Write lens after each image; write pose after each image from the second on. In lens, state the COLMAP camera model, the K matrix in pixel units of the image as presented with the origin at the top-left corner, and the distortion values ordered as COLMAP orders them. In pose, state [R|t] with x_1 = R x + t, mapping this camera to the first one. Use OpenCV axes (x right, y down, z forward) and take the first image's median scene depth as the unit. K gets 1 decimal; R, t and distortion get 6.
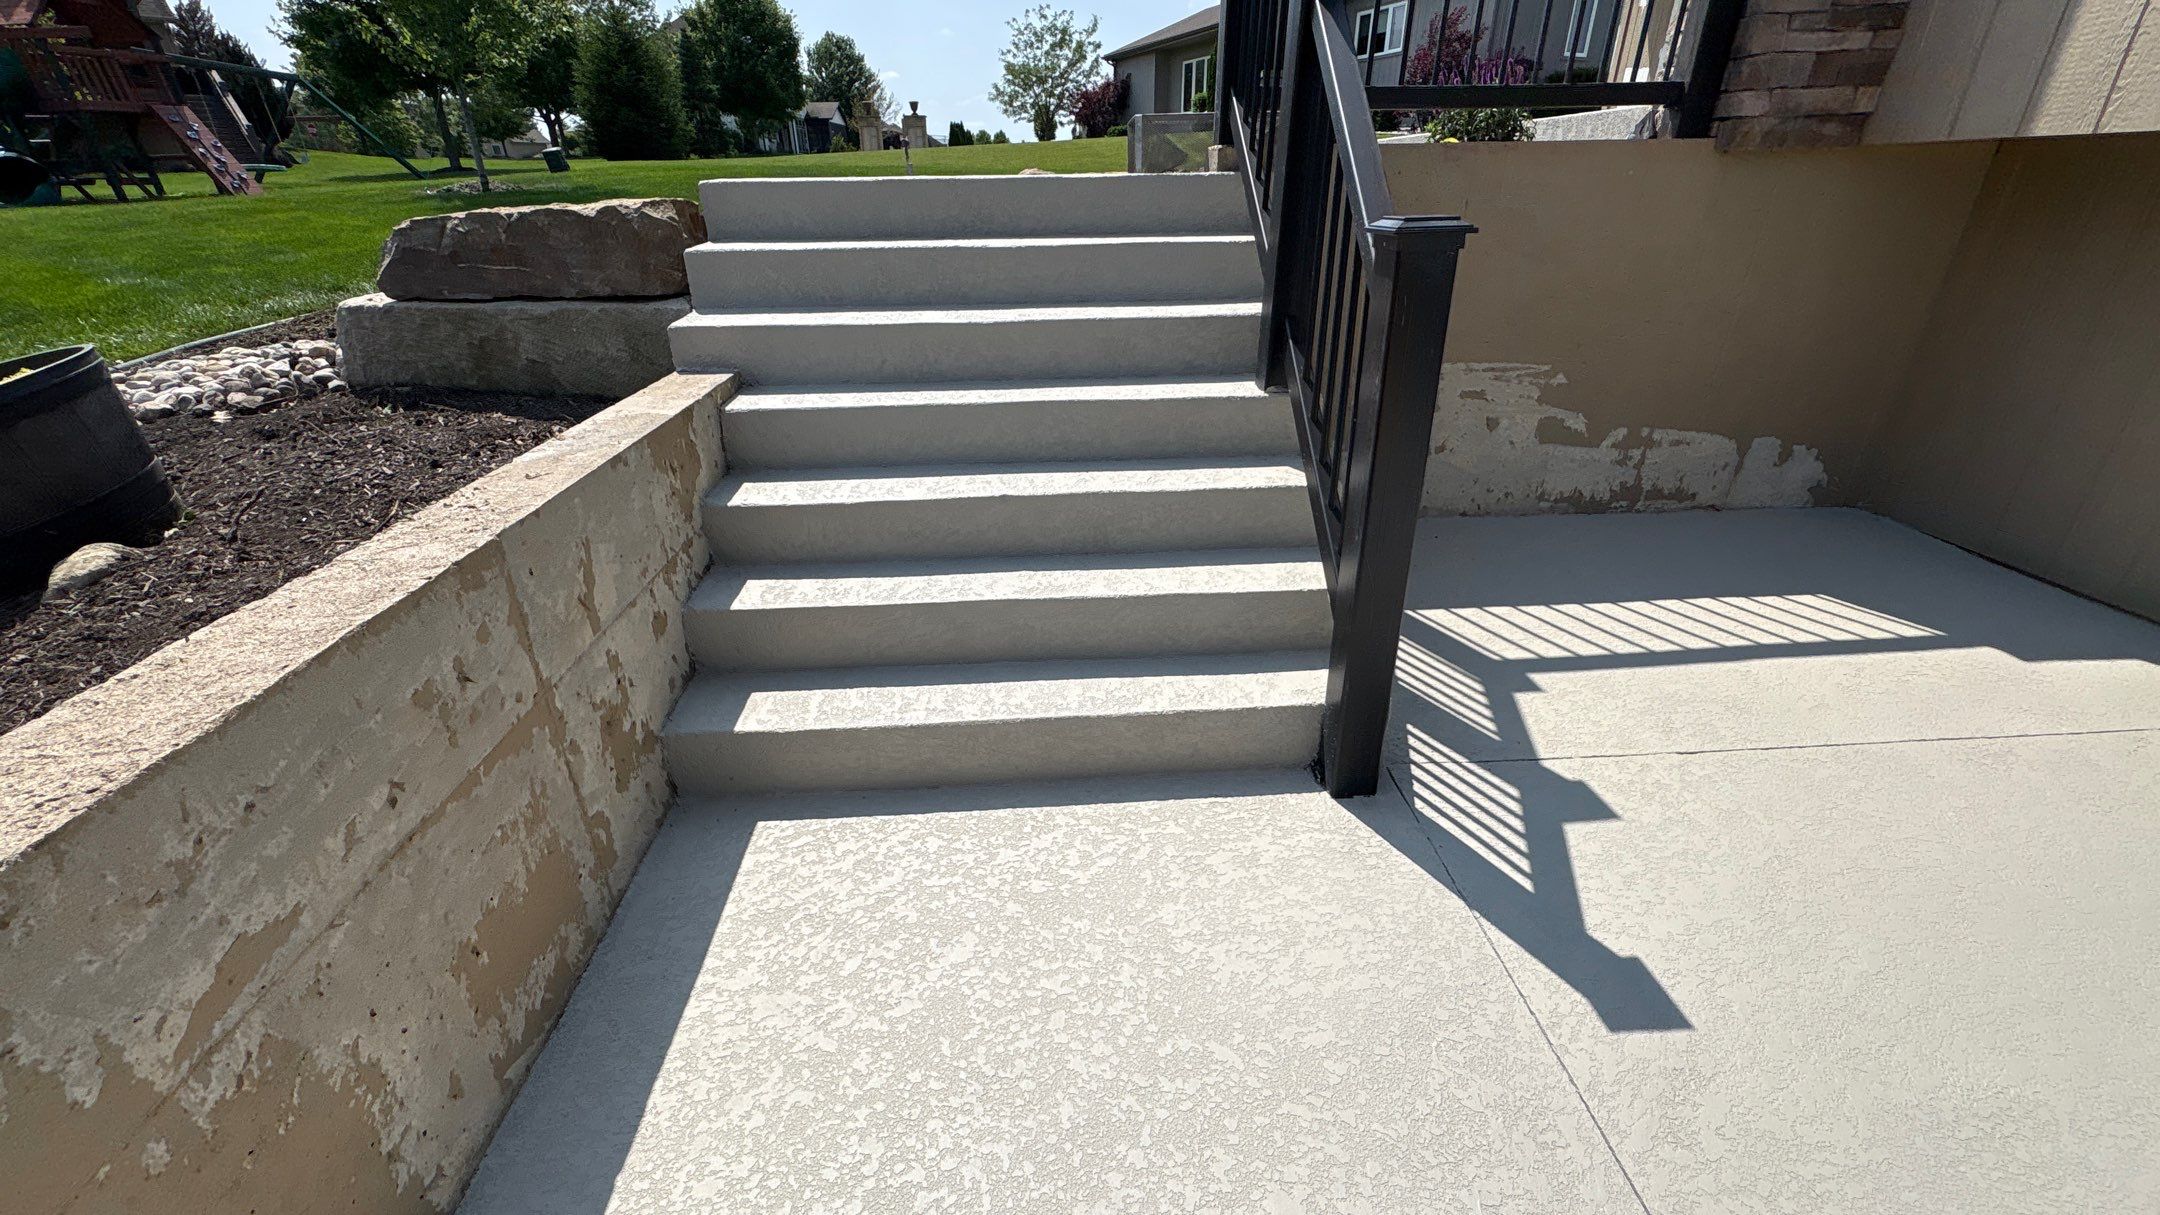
lens RADIAL K [[860.8, 0, 1081.2], [0, 860.8, 599.6], [0, 0, 1]] dist [0.000146, 0.000173]
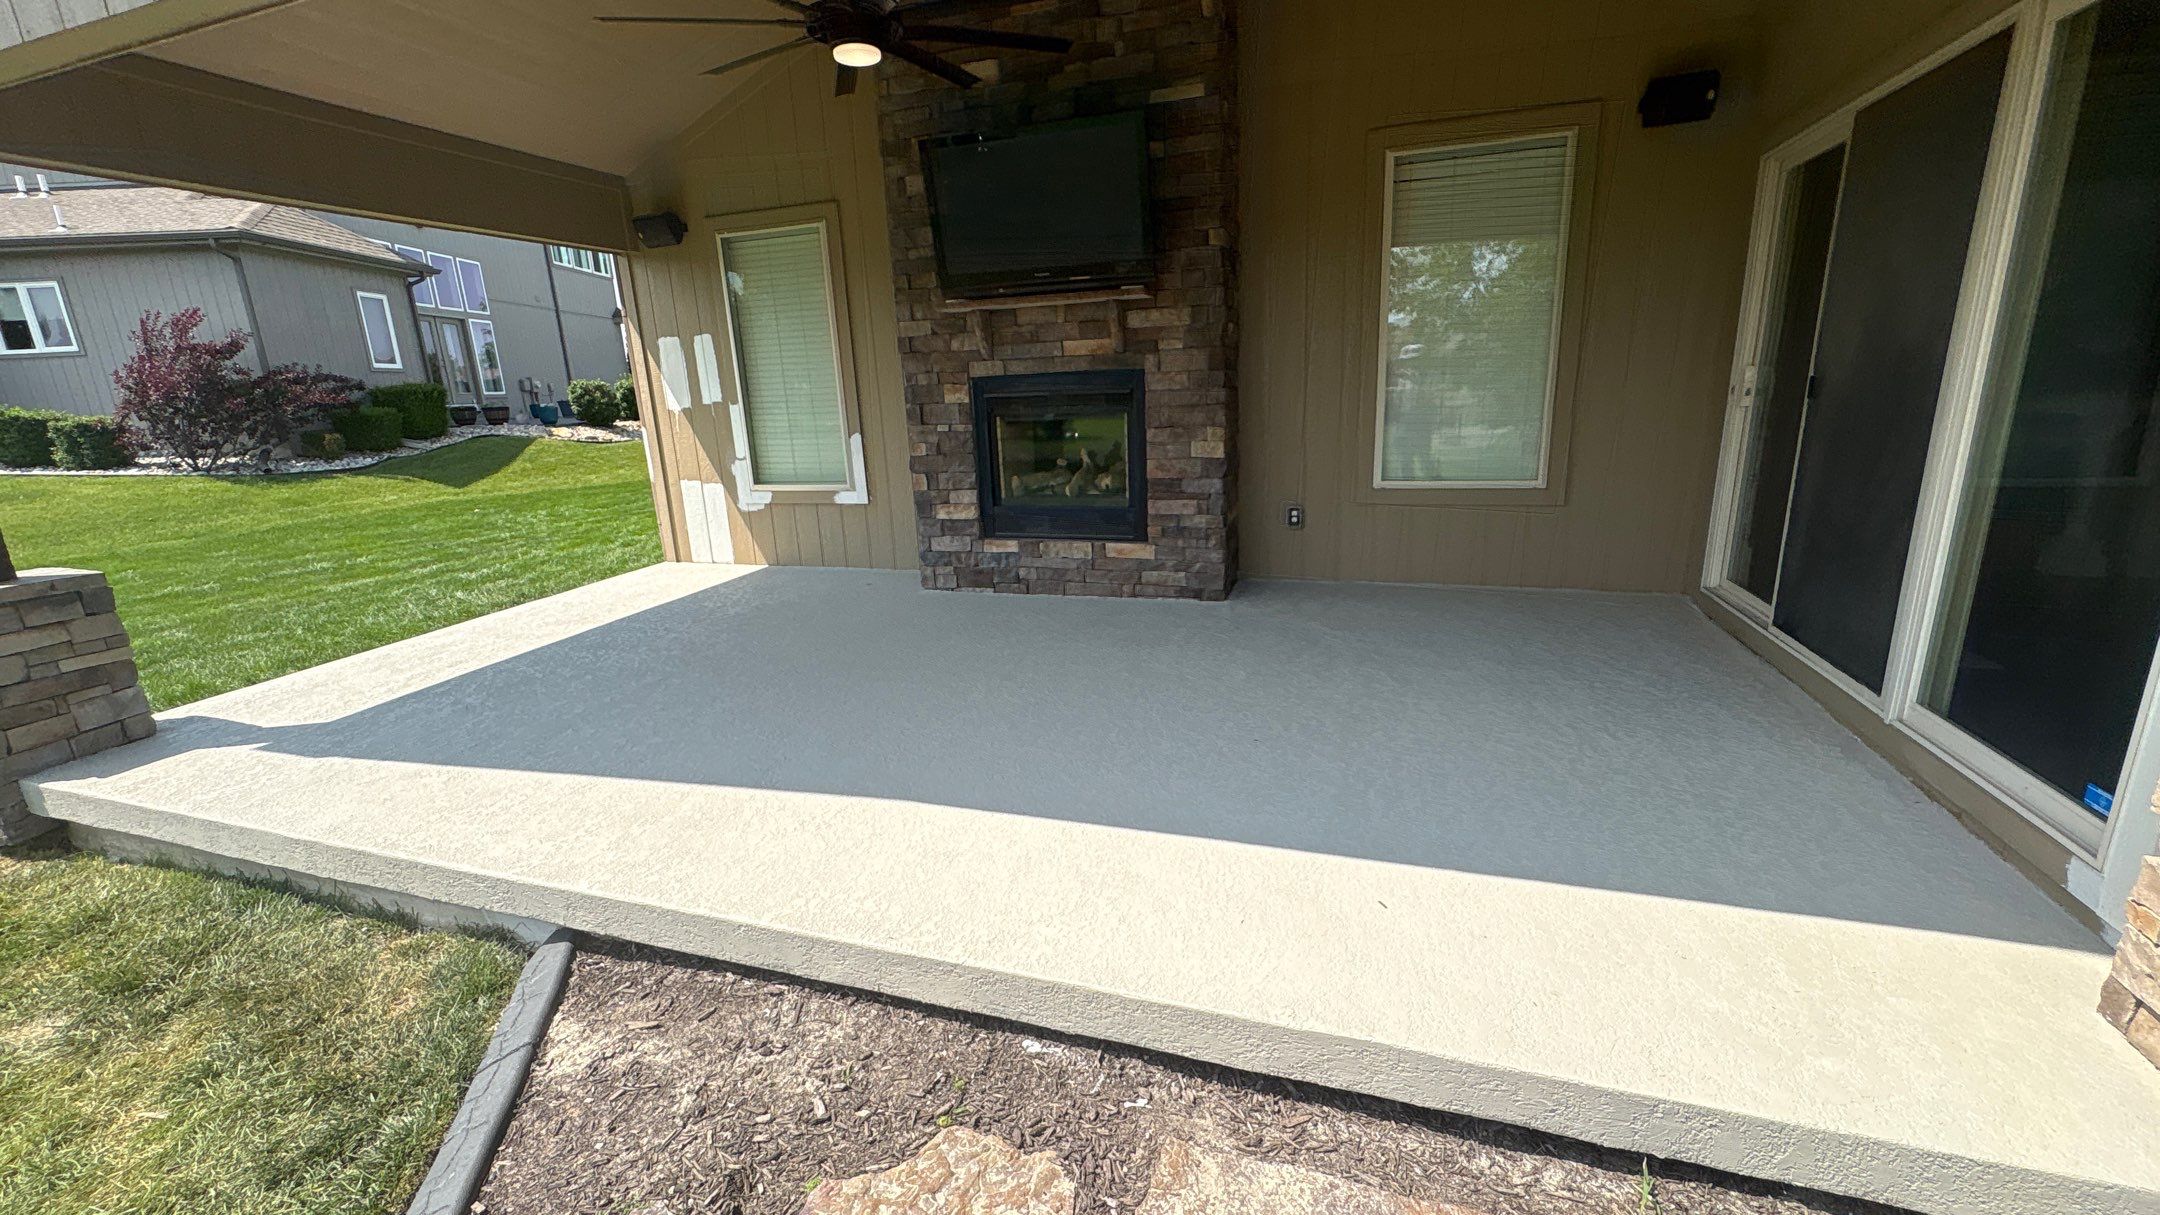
lens RADIAL K [[860.8, 0, 1078.2], [0, 860.8, 603.1], [0, 0, 1]] dist [0.000146, 0.000173]
pose [[0.372488, -0.230998, 0.898828, 0.210271], [0.441922, 0.895817, 0.047086, -1.261613], [-0.816062, 0.379673, 0.435764, 1.357092]]
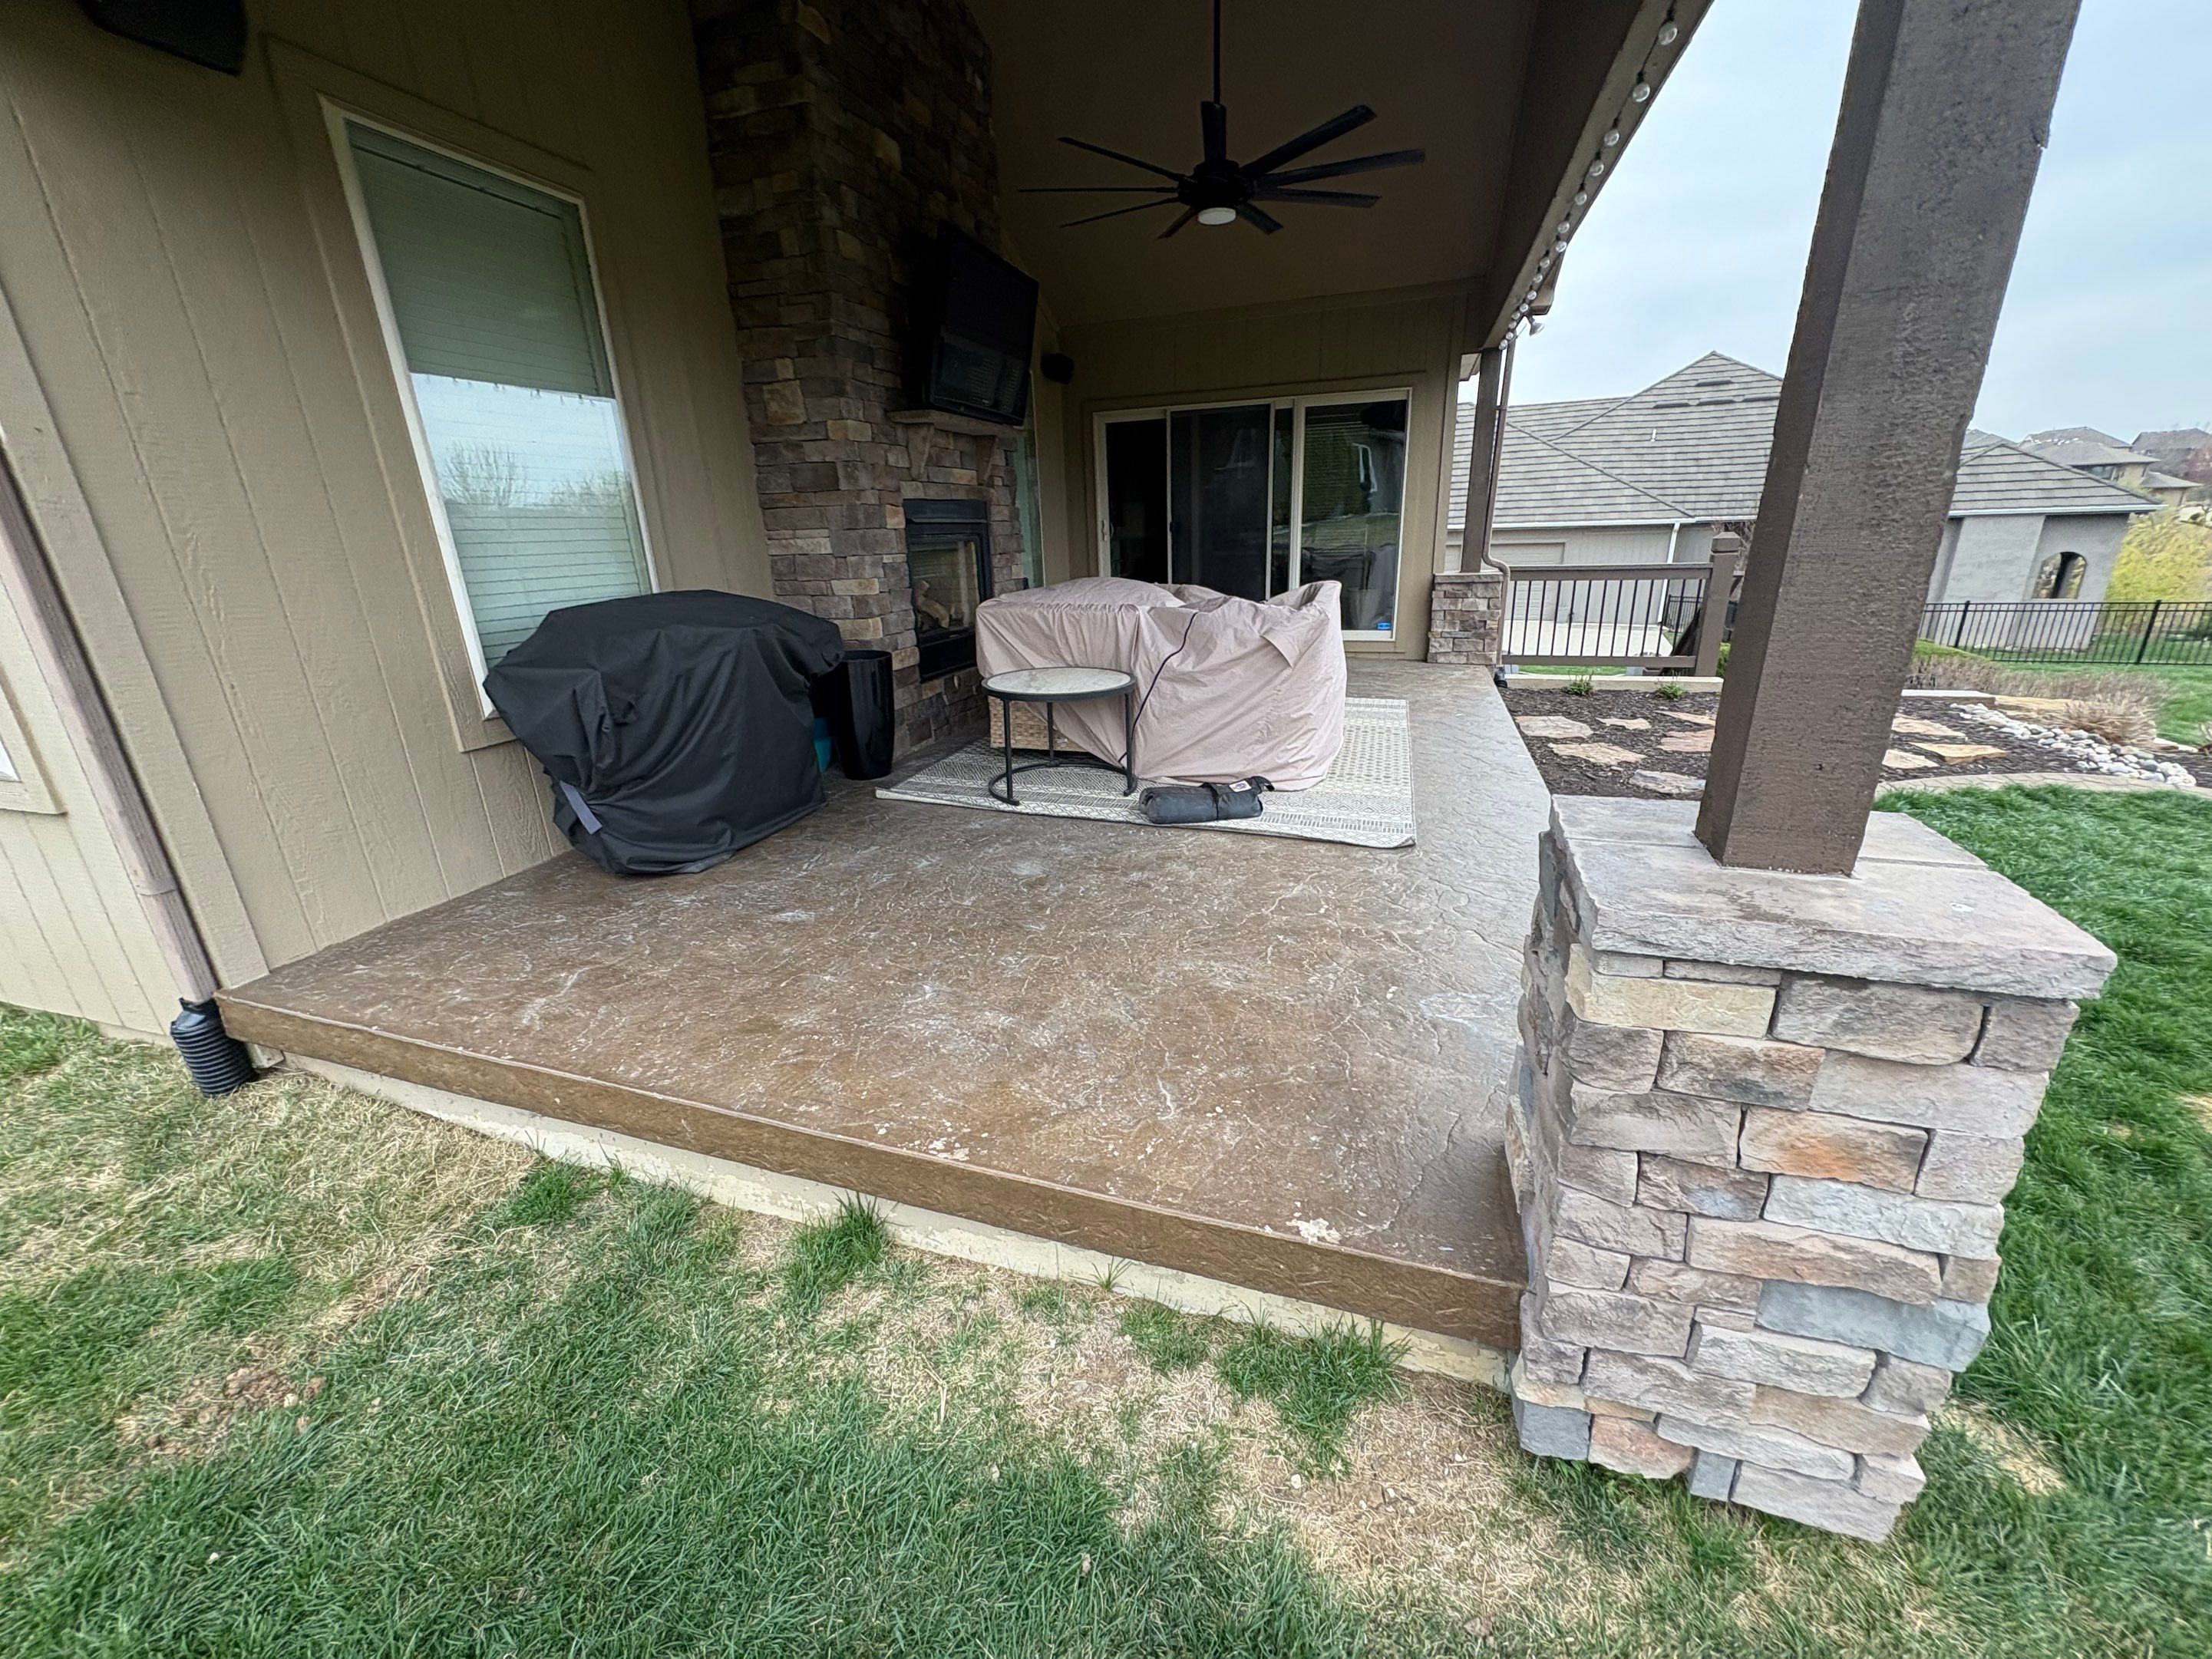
lens RADIAL K [[889.1, 0, 1099.1], [0, 889.1, 825.6], [0, 0, 1]] dist [0.003307, -0.001018]
pose [[-0.931058, -0.064042, 0.359207, 0.878853], [0.208028, 0.715621, 0.666791, -2.270298], [-0.299759, 0.695546, -0.652962, 3.493208]]
